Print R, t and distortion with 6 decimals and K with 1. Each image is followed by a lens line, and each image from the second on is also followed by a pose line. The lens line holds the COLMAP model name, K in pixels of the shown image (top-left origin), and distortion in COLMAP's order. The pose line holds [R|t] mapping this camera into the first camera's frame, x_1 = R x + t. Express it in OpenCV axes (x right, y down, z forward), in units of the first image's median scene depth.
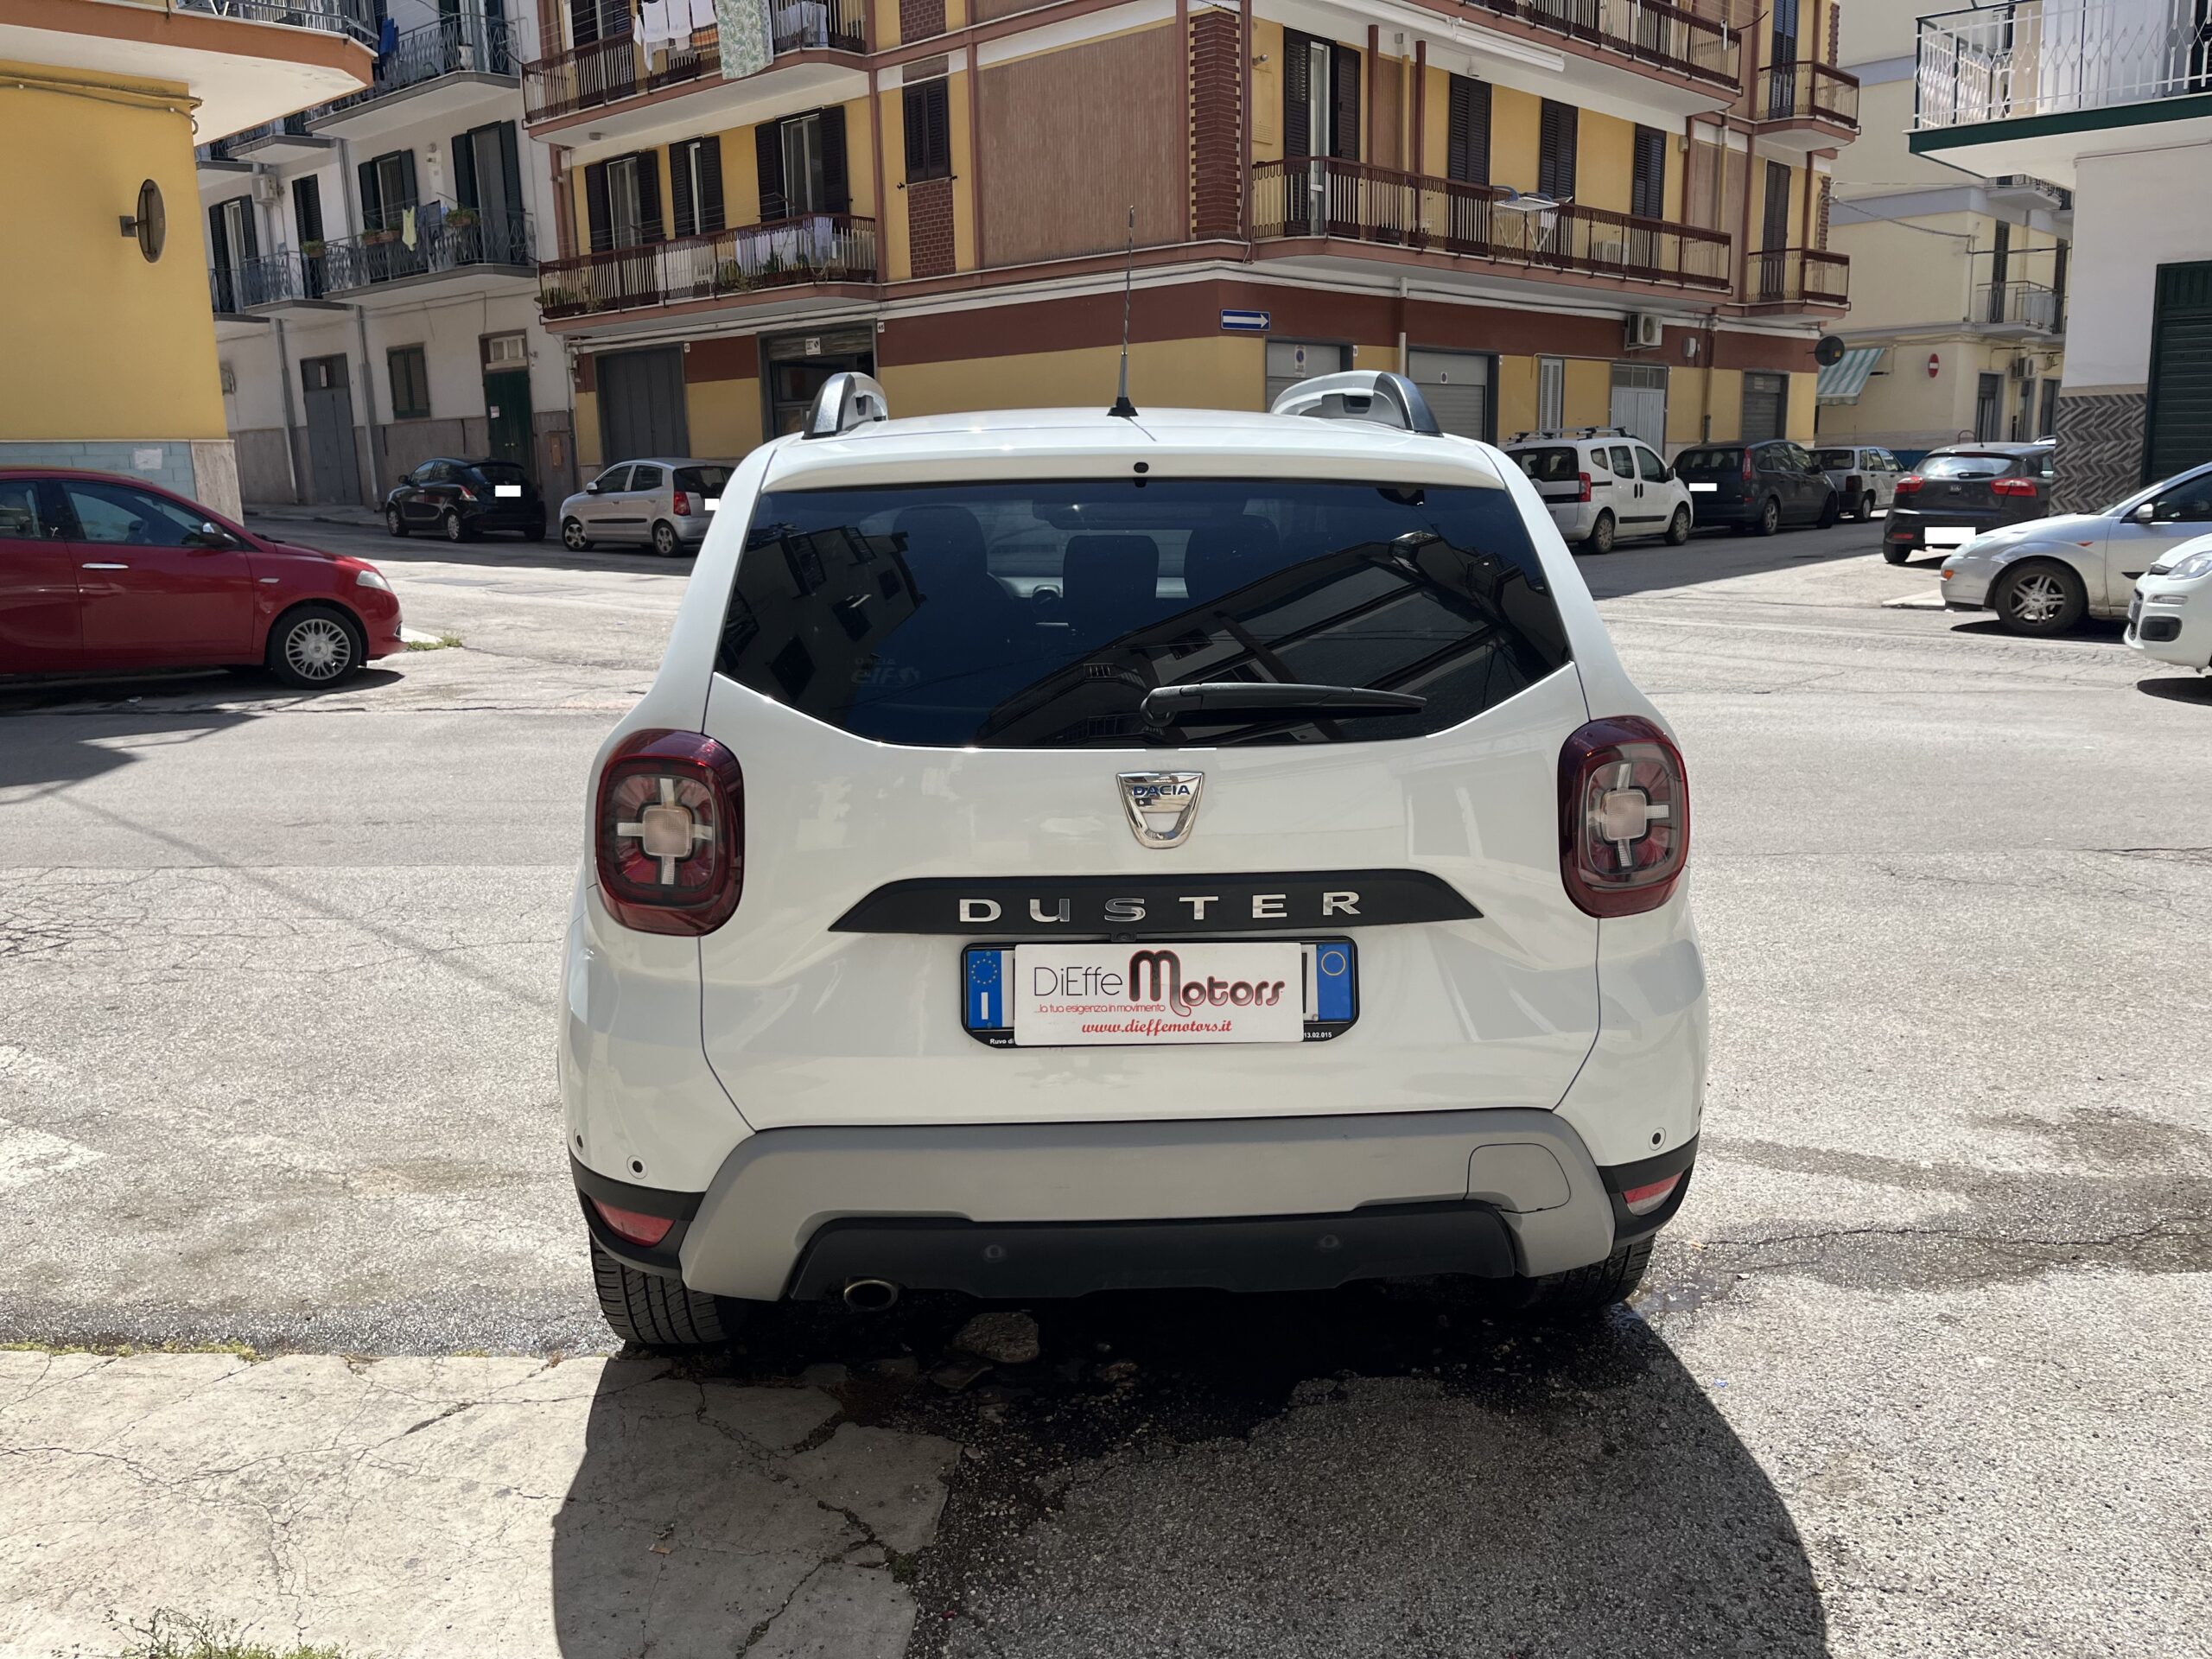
lens RADIAL K [[1682.2, 0, 1097.2], [0, 1682.2, 807.8], [0, 0, 1]] dist [0.065038, -0.092435]
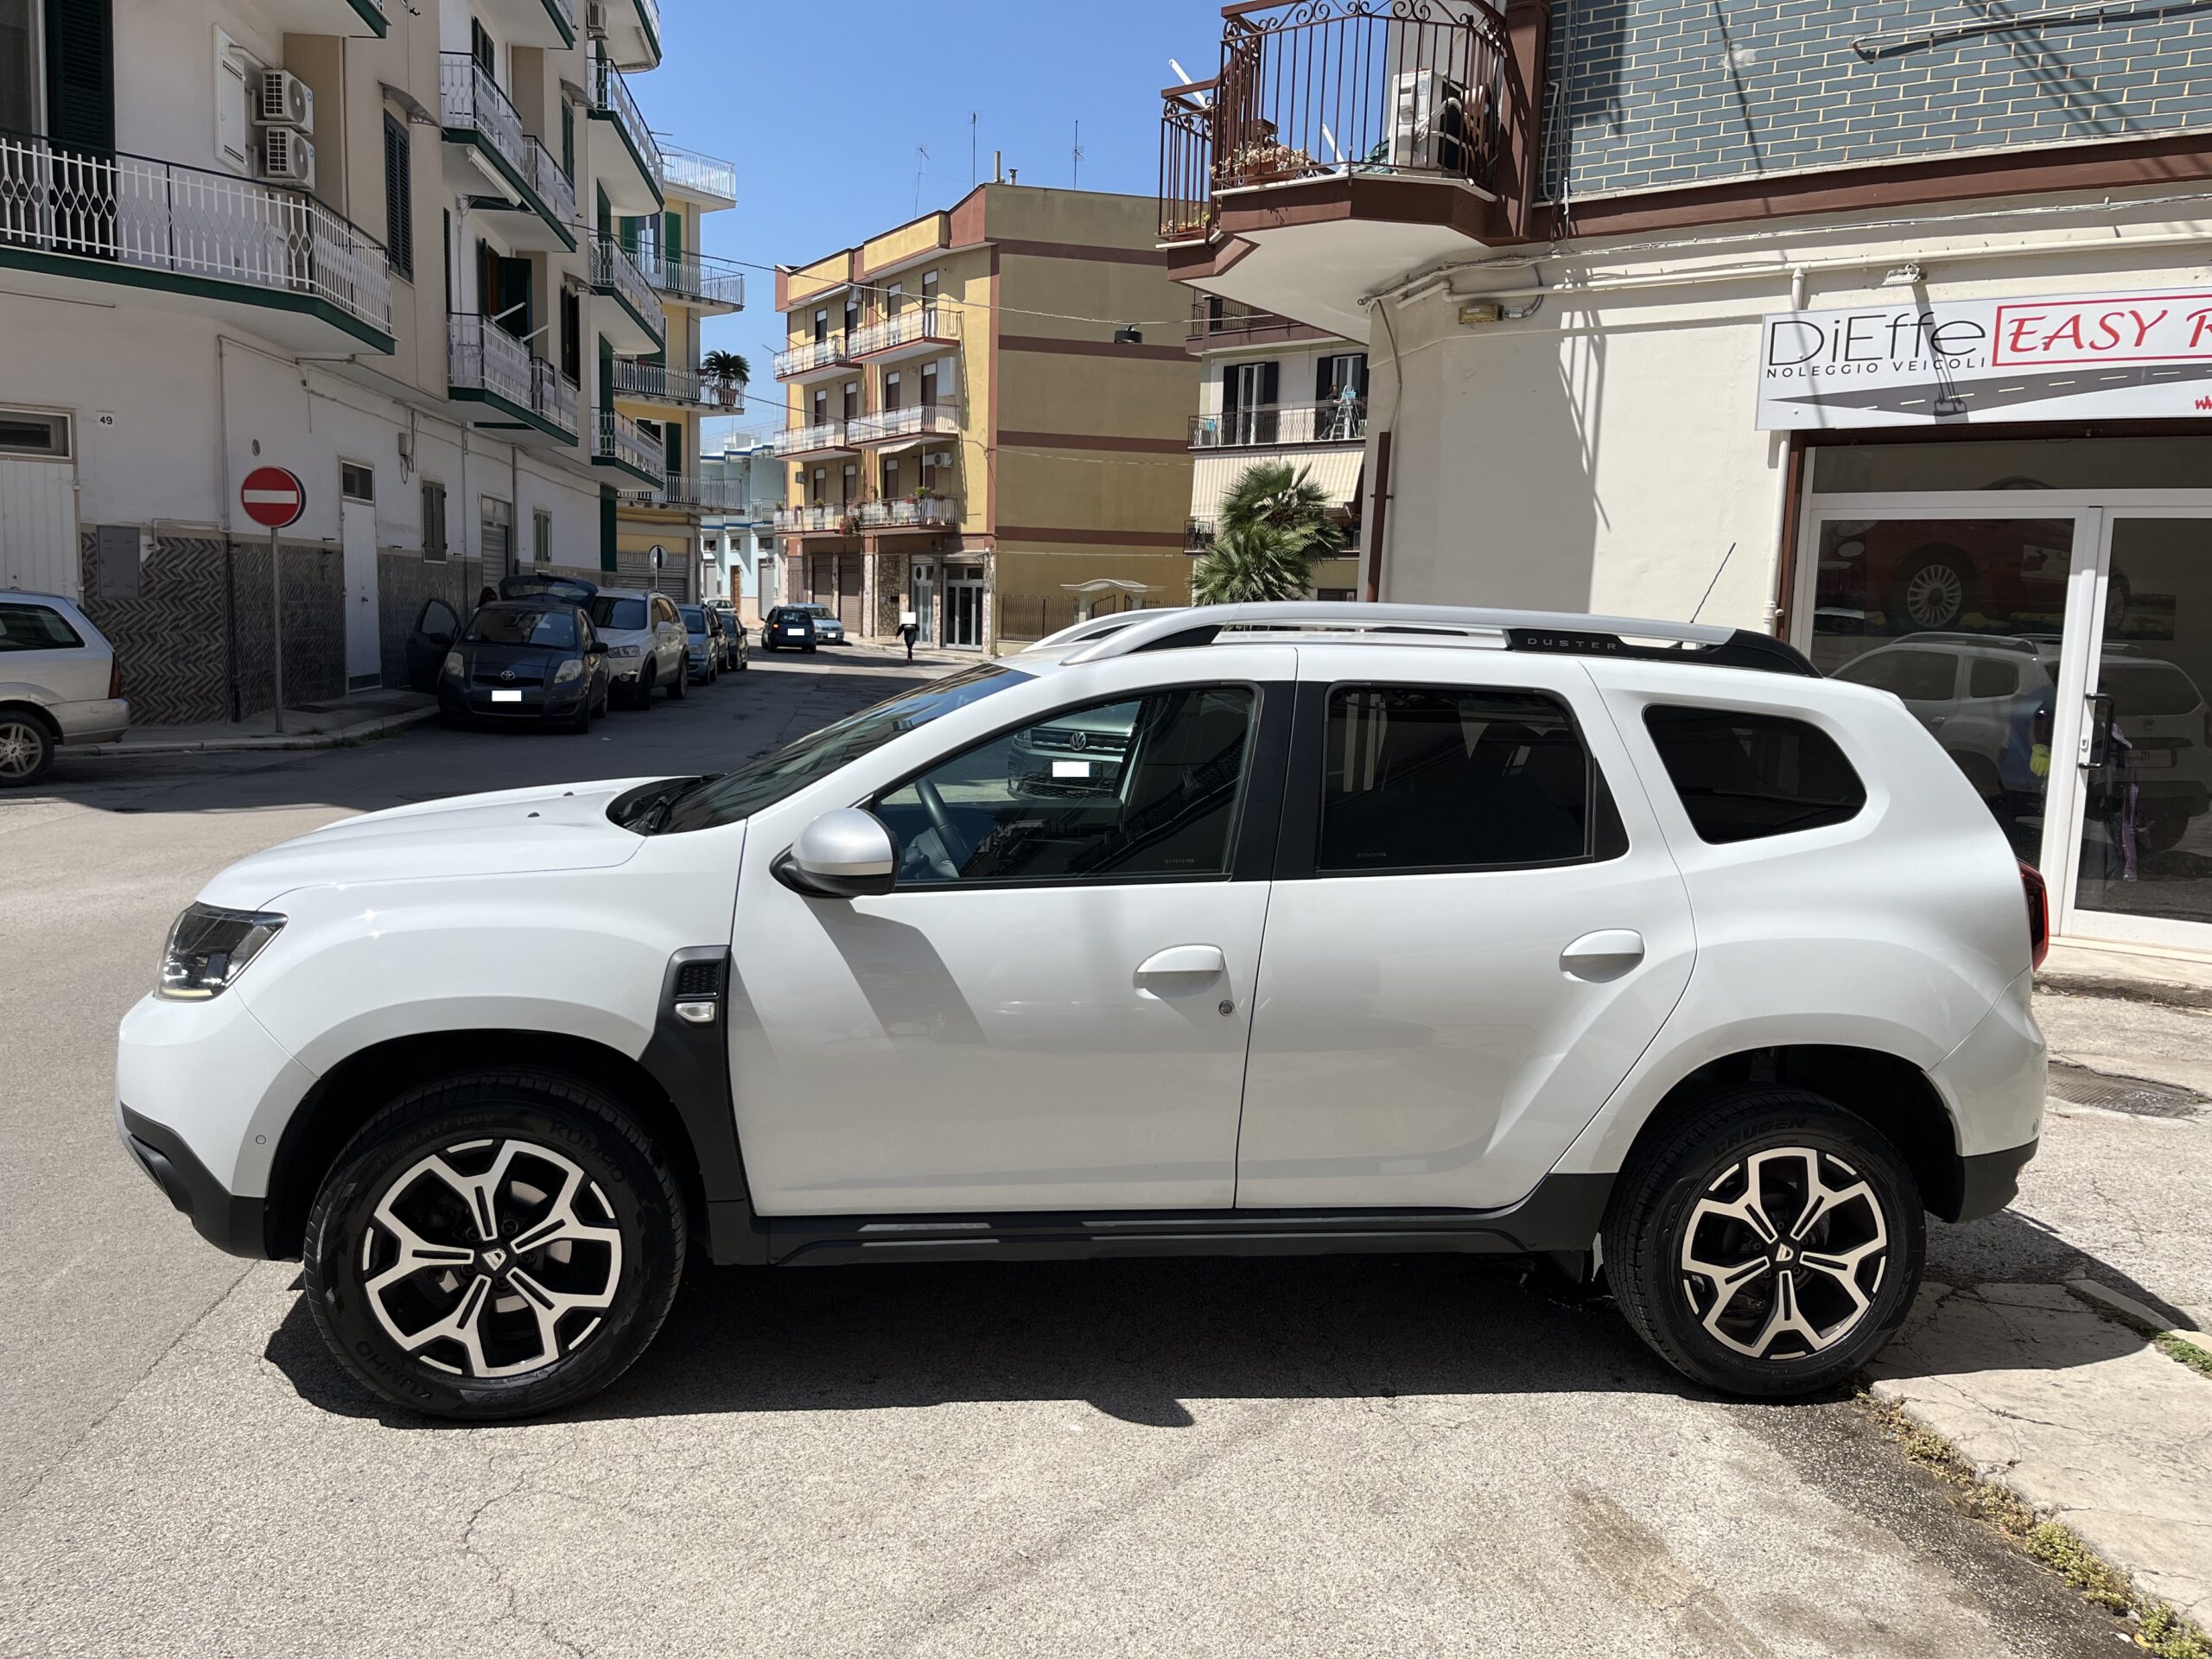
lens RADIAL K [[1682.2, 0, 1107.8], [0, 1682.2, 809.6], [0, 0, 1]] dist [0.065038, -0.092435]
pose [[-0.093210, -0.099205, 0.990692, -0.315720], [0.159963, 0.980606, 0.113245, -0.073214], [-0.982713, 0.169029, -0.075533, 0.342844]]
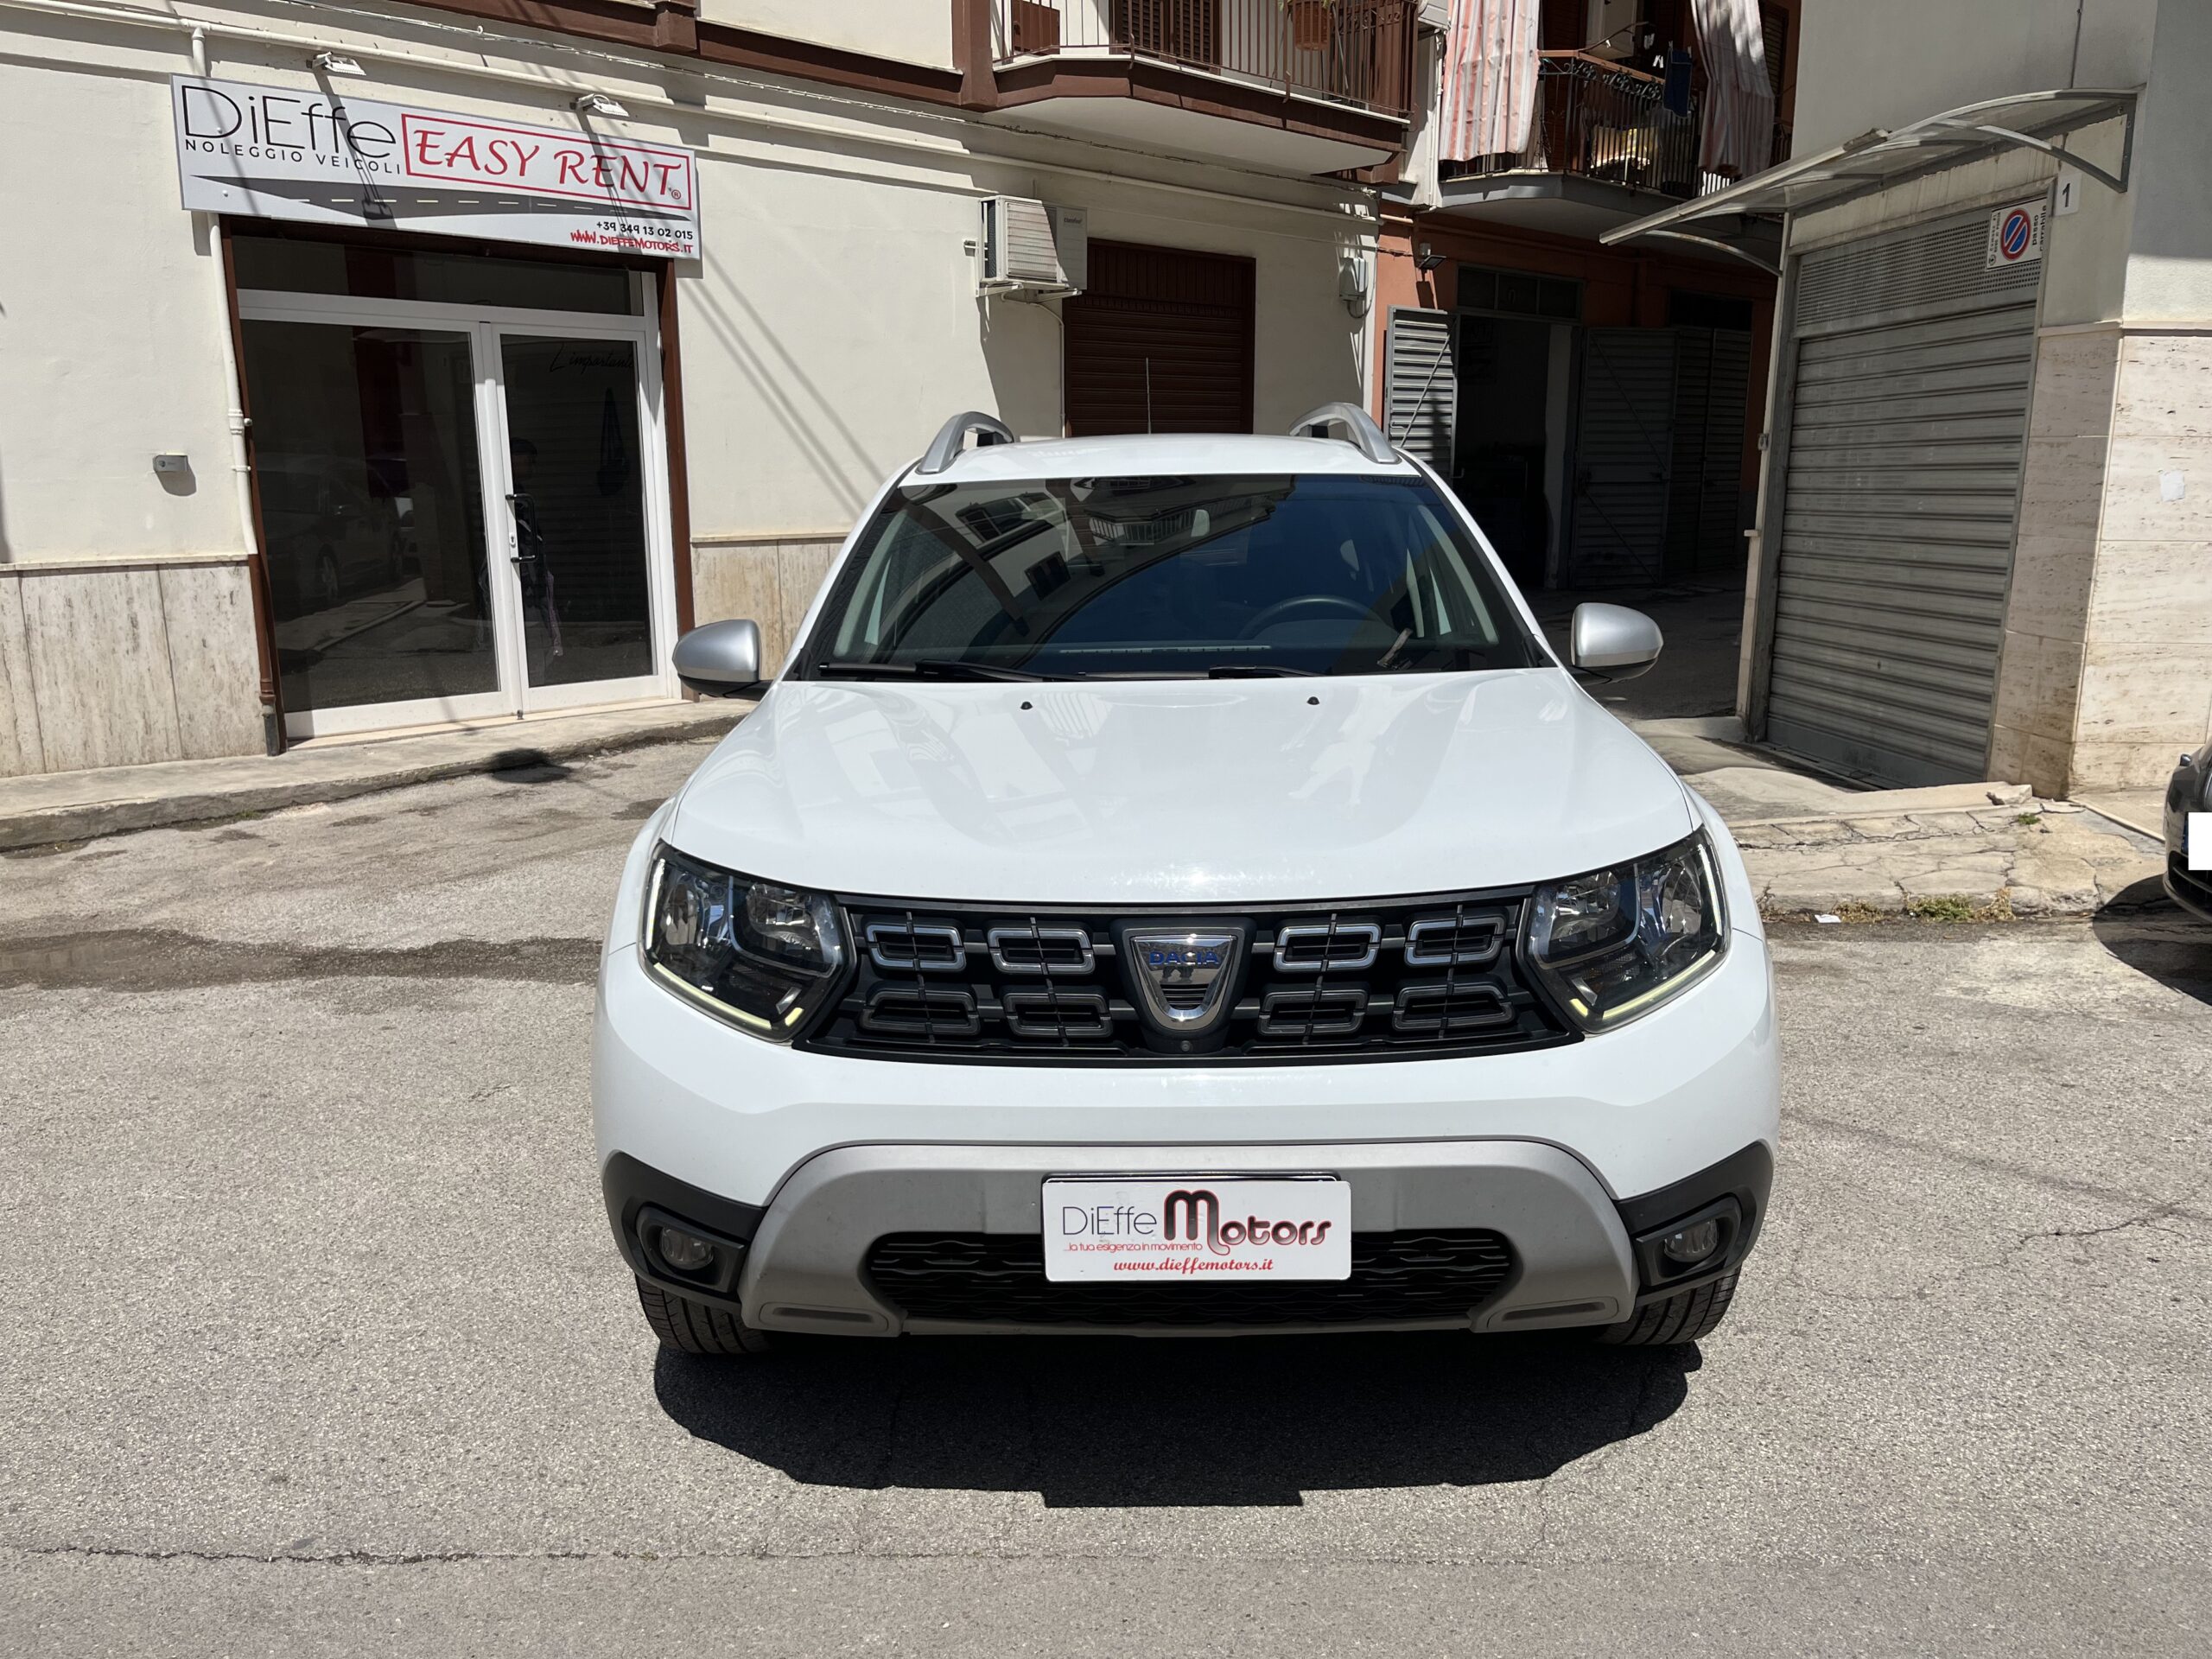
lens RADIAL K [[1682.2, 0, 1100.2], [0, 1682.2, 822.2], [0, 0, 1]] dist [0.065038, -0.092435]
pose [[-0.995913, 0.007910, 0.089972, -0.019624], [0.042225, 0.921368, 0.386392, -0.122835], [-0.079841, 0.388612, -0.917936, 0.613902]]
